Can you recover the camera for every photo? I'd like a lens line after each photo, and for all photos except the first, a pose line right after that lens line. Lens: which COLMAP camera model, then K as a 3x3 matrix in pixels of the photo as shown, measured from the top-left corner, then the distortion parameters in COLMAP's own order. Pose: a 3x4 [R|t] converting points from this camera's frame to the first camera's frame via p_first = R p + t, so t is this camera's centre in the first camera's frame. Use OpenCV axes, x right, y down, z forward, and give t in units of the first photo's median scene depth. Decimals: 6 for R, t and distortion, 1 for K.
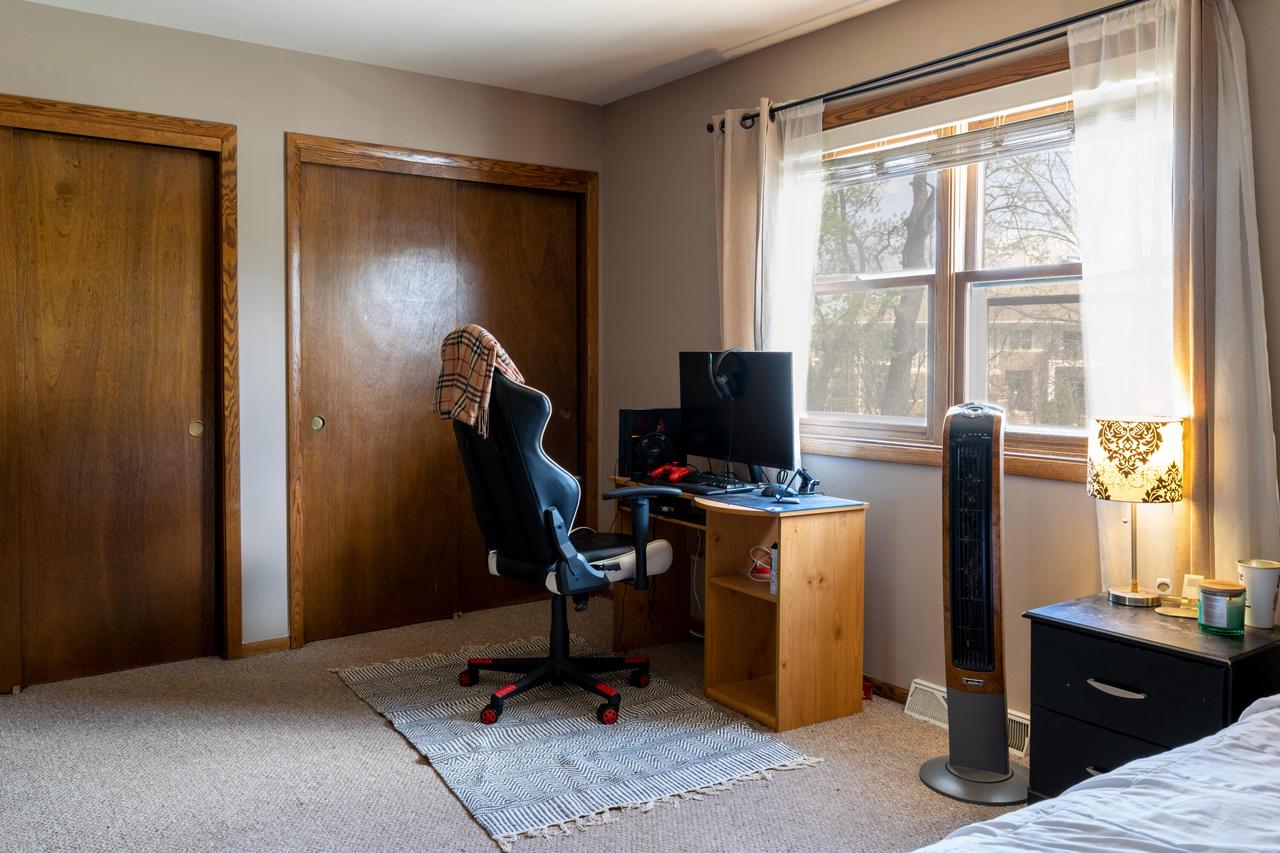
lens RADIAL K [[1000.0, 0, 638.4], [0, 1000.0, 397.1], [0, 0, 1]] dist [-0.000955, 0.000437]
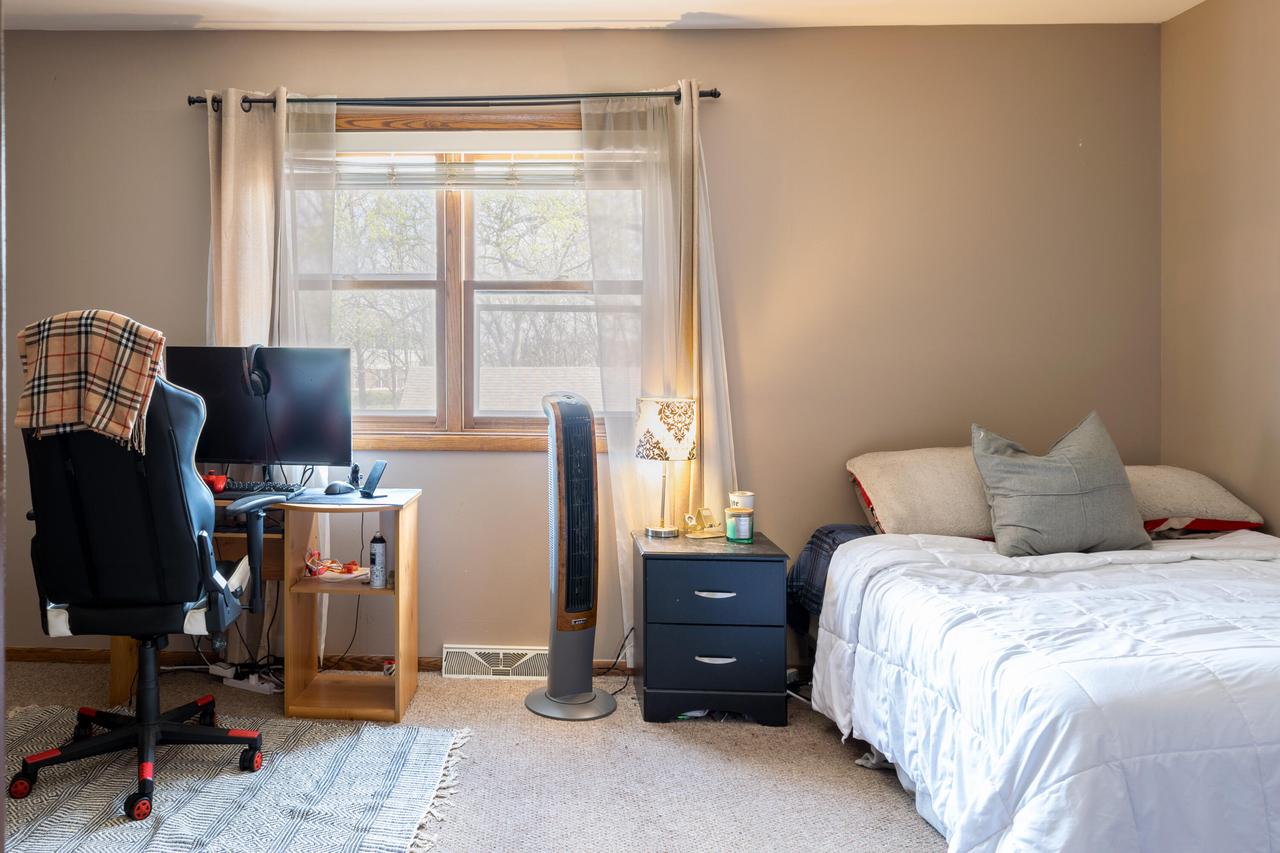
lens RADIAL K [[936.5, 0, 639.4], [0, 936.5, 361.0], [0, 0, 1]] dist [0.002194, -0.002428]
pose [[0.601562, -0.001918, 0.798824, -0.505471], [0.026158, 0.999508, -0.017298, -0.009753], [-0.798398, 0.031302, 0.601316, 0.234778]]
